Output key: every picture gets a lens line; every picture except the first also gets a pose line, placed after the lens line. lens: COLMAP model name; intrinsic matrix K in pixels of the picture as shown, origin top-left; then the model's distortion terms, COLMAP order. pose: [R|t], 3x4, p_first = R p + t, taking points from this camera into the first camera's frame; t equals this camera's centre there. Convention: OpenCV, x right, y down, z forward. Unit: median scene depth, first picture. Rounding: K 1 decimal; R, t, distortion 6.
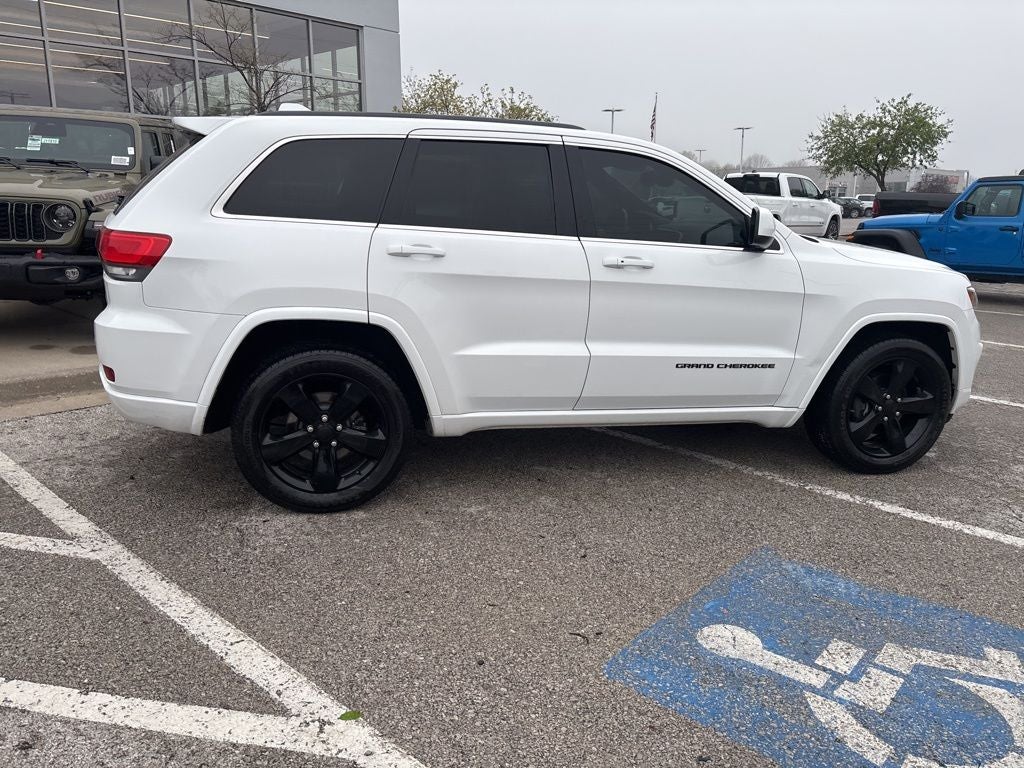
lens RADIAL K [[771.2, 0, 506.0], [0, 771.2, 380.2], [0, 0, 1]] dist [0.051032, -0.060869]
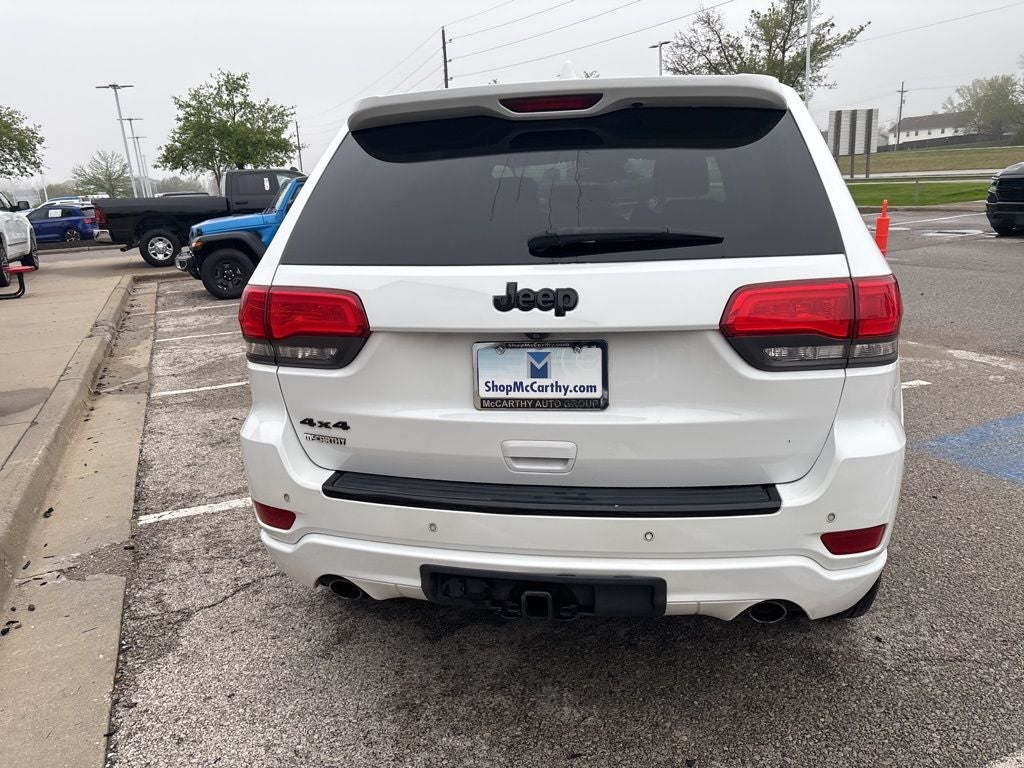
lens RADIAL K [[771.2, 0, 513.7], [0, 771.2, 384.9], [0, 0, 1]] dist [0.051032, -0.060869]
pose [[0.404029, -0.264124, 0.875785, -1.003992], [0.266902, 0.949786, 0.163311, -0.252556], [-0.874942, 0.167766, 0.454236, 0.899133]]
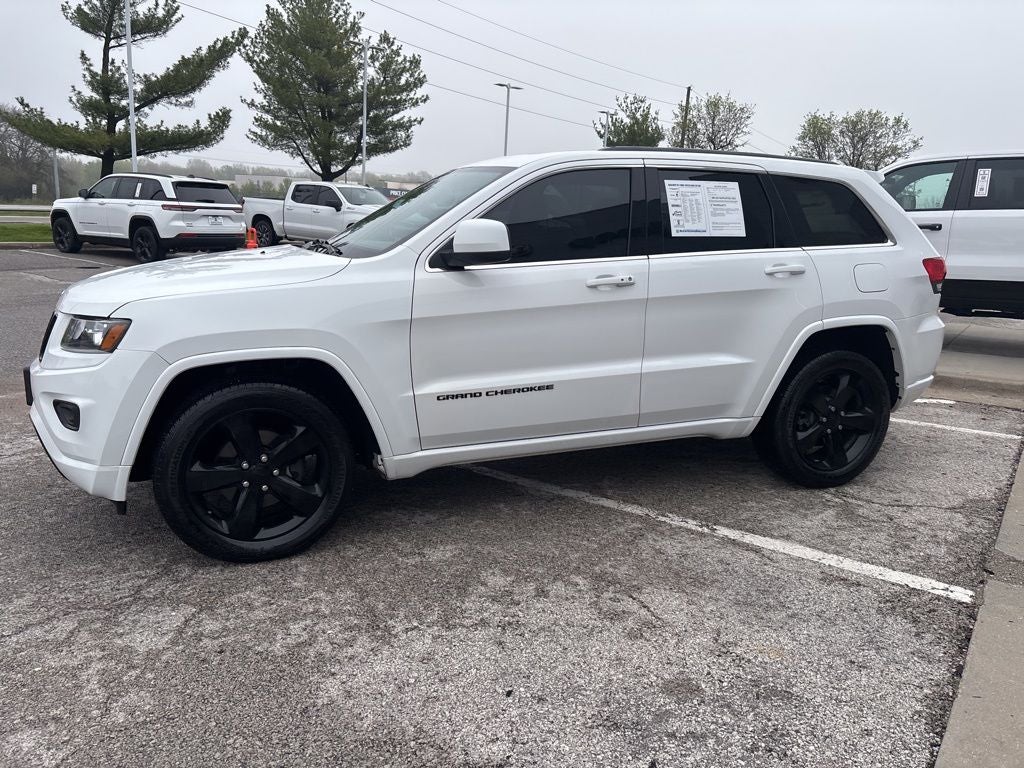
lens RADIAL K [[771.2, 0, 513.5], [0, 771.2, 381.9], [0, 0, 1]] dist [0.051032, -0.060869]
pose [[-0.991461, -0.025063, -0.127969, 0.281792], [-0.078340, 0.899004, 0.430877, -0.588118], [0.104246, 0.437223, -0.893291, 2.462364]]
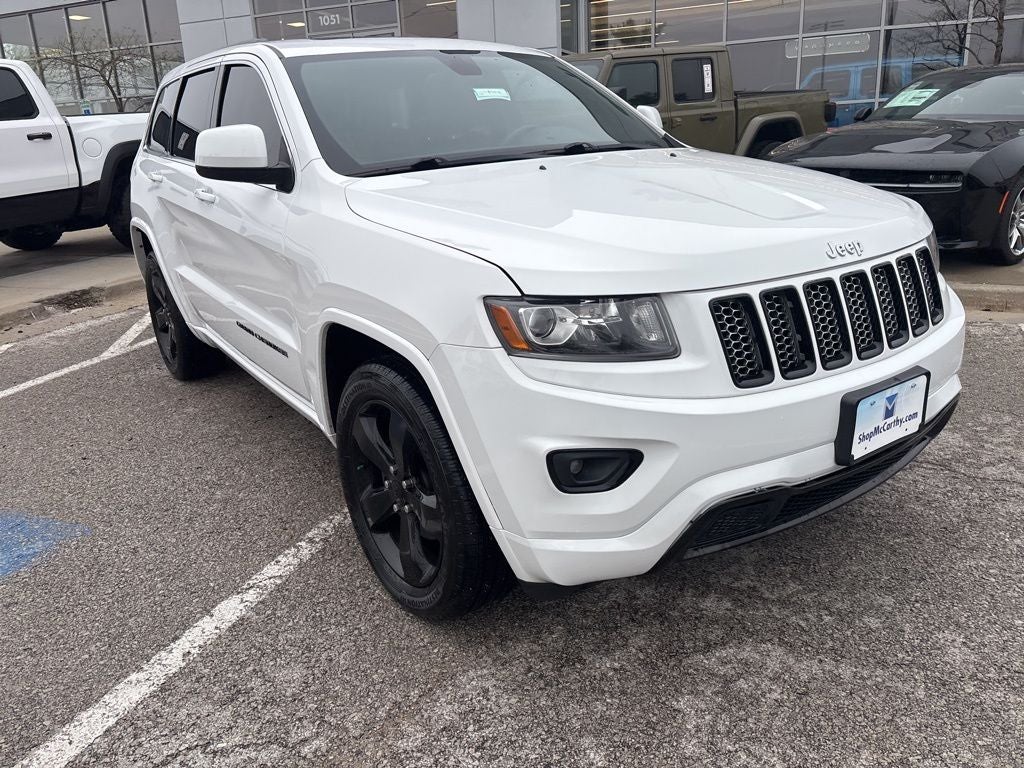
lens RADIAL K [[771.2, 0, 507.7], [0, 771.2, 379.6], [0, 0, 1]] dist [0.051032, -0.060869]
pose [[0.348854, 0.252492, -0.902524, 1.171488], [-0.170138, 0.964084, 0.203950, -0.193260], [0.921604, 0.082405, 0.379283, 1.019586]]
